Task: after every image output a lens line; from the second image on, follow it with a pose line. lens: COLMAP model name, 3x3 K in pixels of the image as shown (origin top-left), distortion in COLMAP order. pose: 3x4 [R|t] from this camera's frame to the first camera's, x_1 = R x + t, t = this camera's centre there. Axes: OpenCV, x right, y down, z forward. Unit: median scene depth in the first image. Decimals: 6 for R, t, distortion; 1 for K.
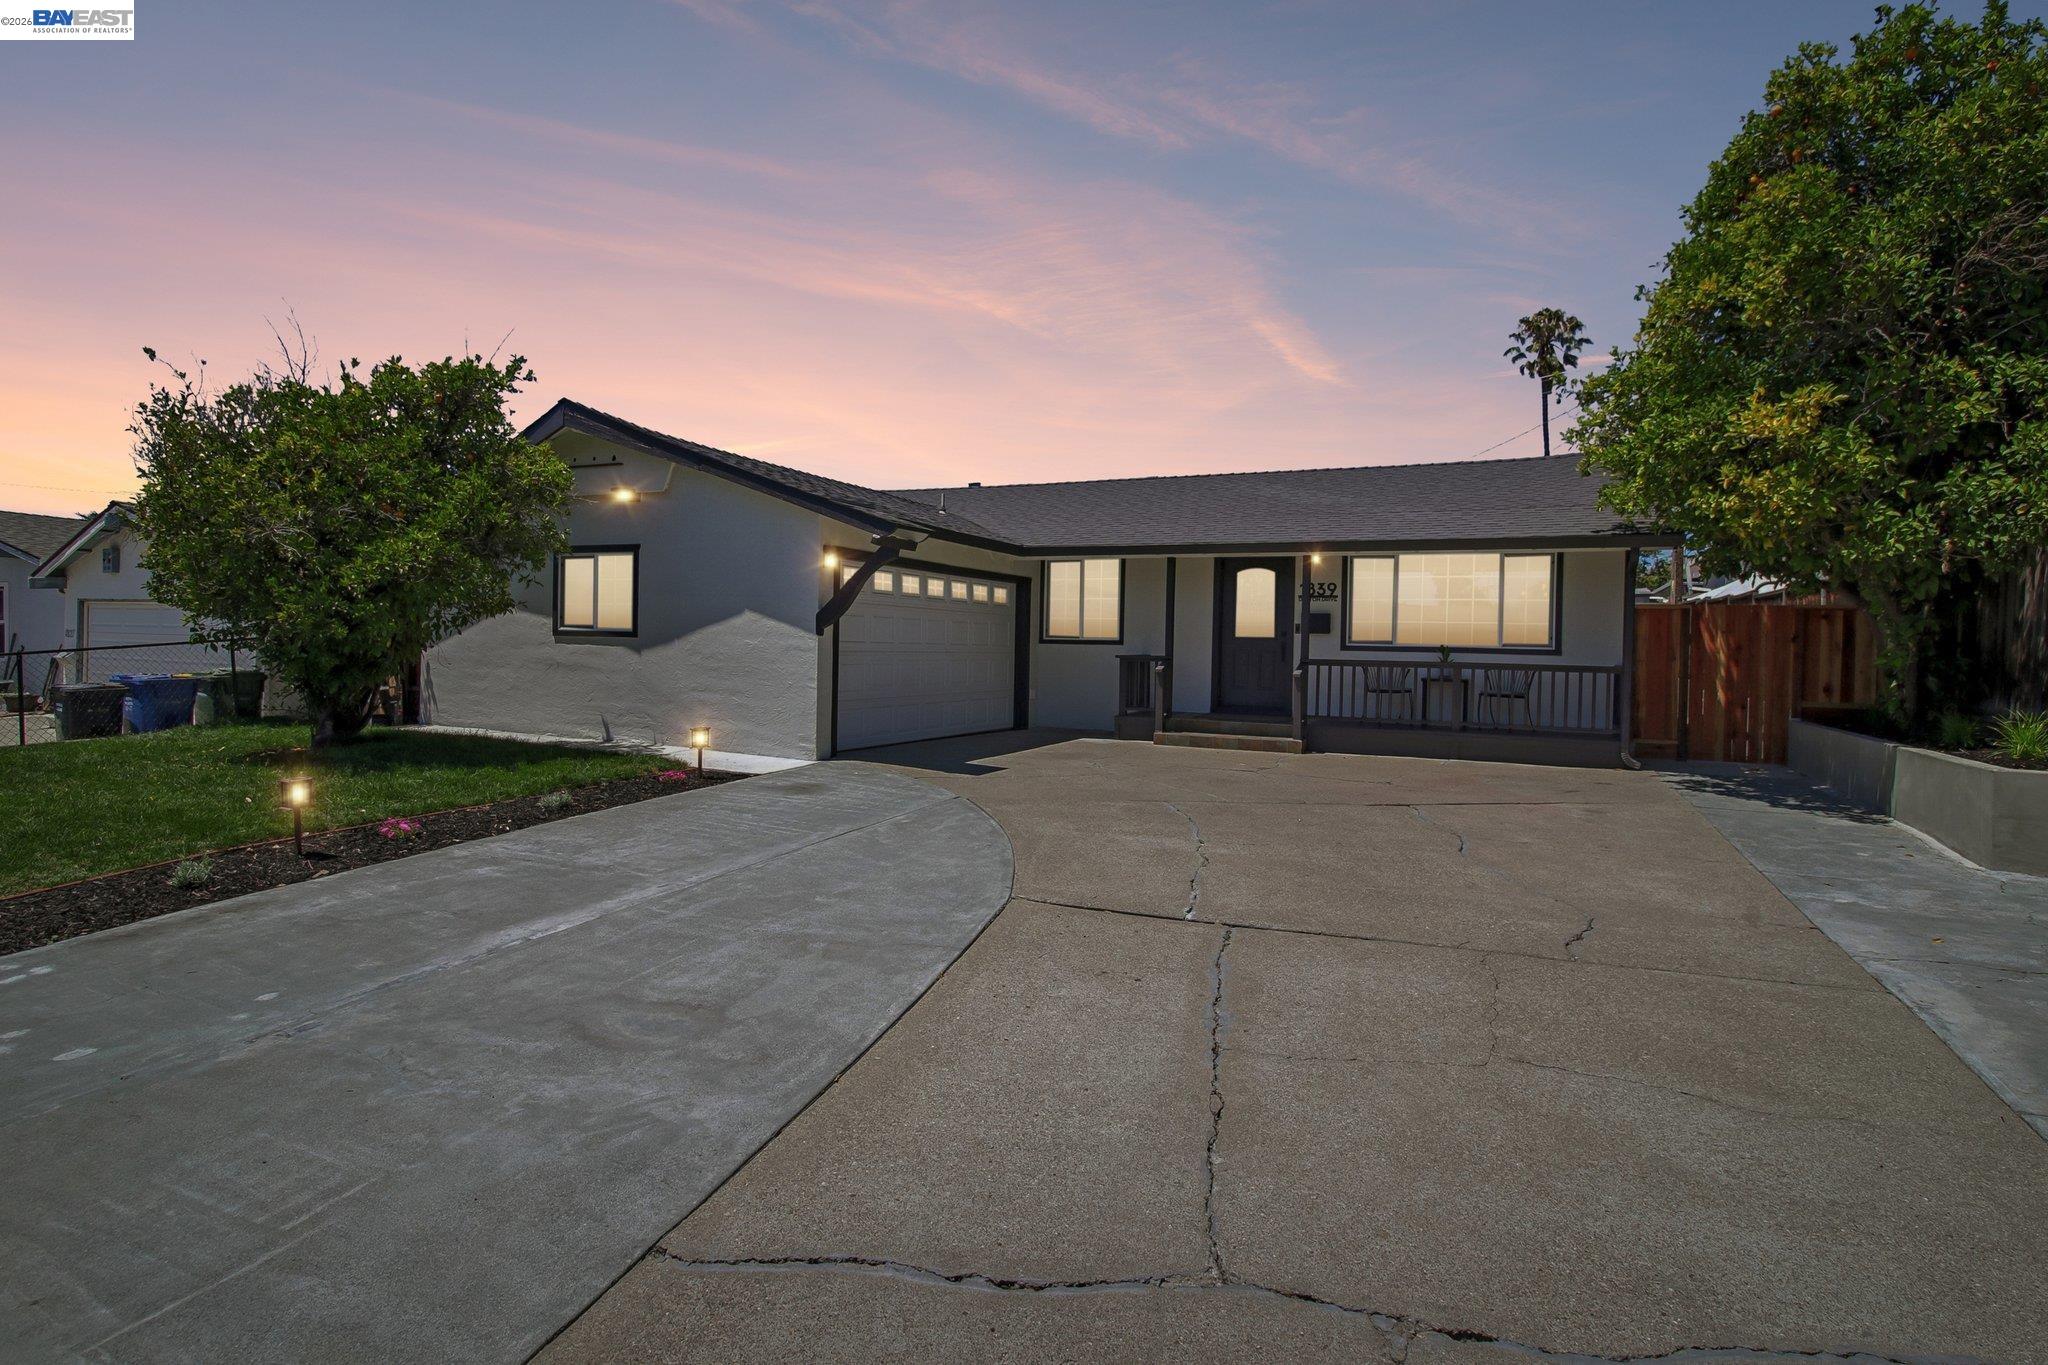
lens RADIAL K [[1061.1, 0, 1027.3], [0, 1061.1, 631.8], [0, 0, 1]] dist [0.003296, -0.014102]
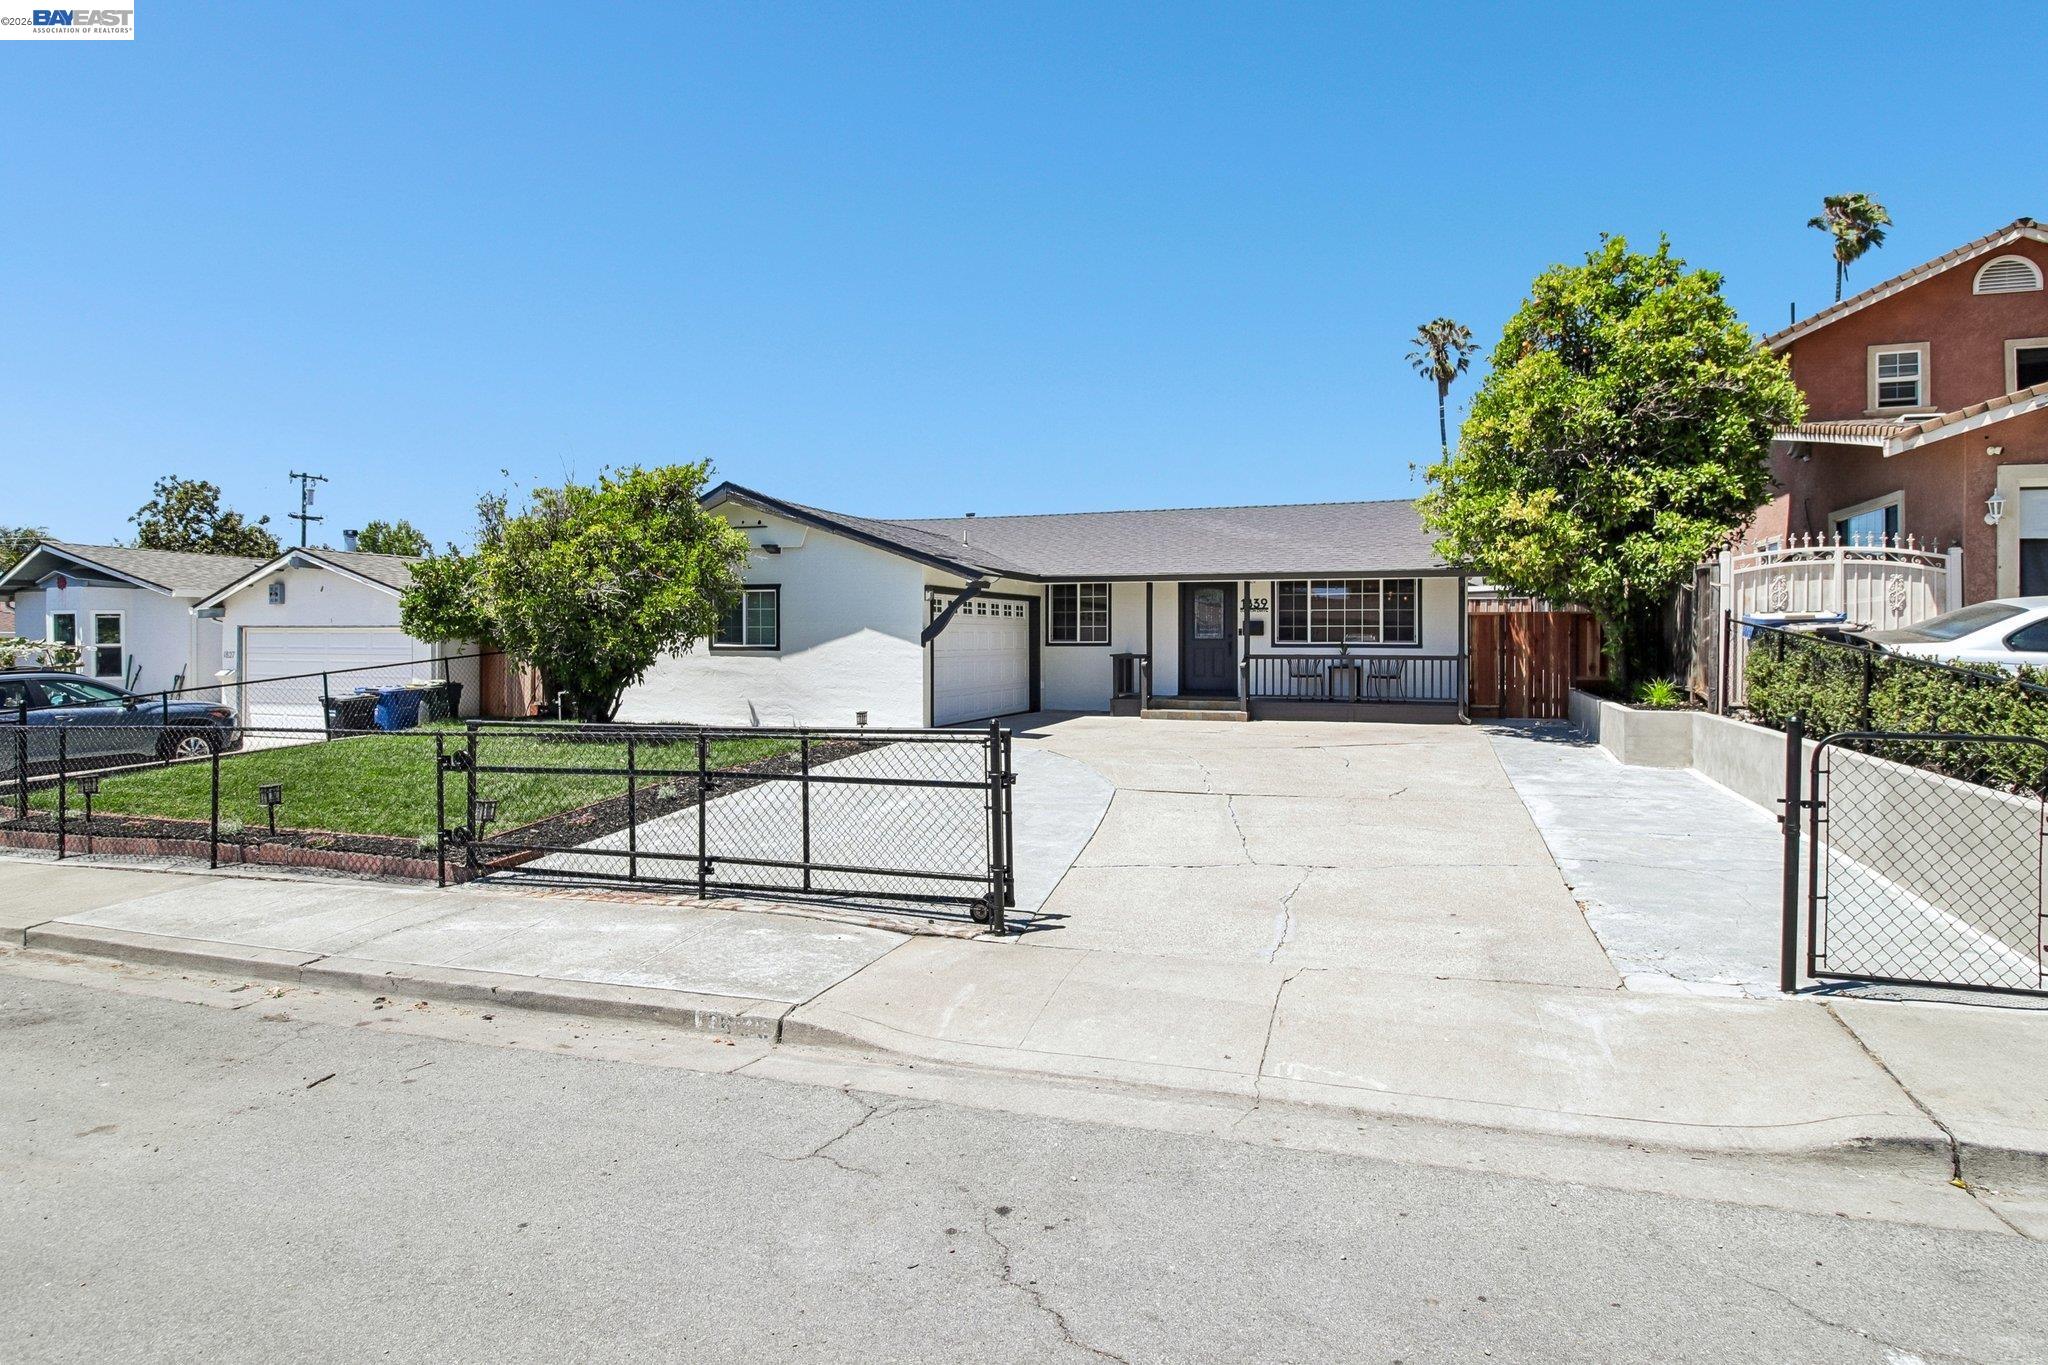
lens RADIAL K [[1177.4, 0, 1025.2], [0, 1177.4, 592.7], [0, 0, 1]] dist [-0.000439, 0.000353]
pose [[0.995463, -0.018107, 0.093410, -0.192277], [0.020041, 0.999603, -0.019812, -0.034225], [-0.093014, 0.021595, 0.995431, -0.577728]]
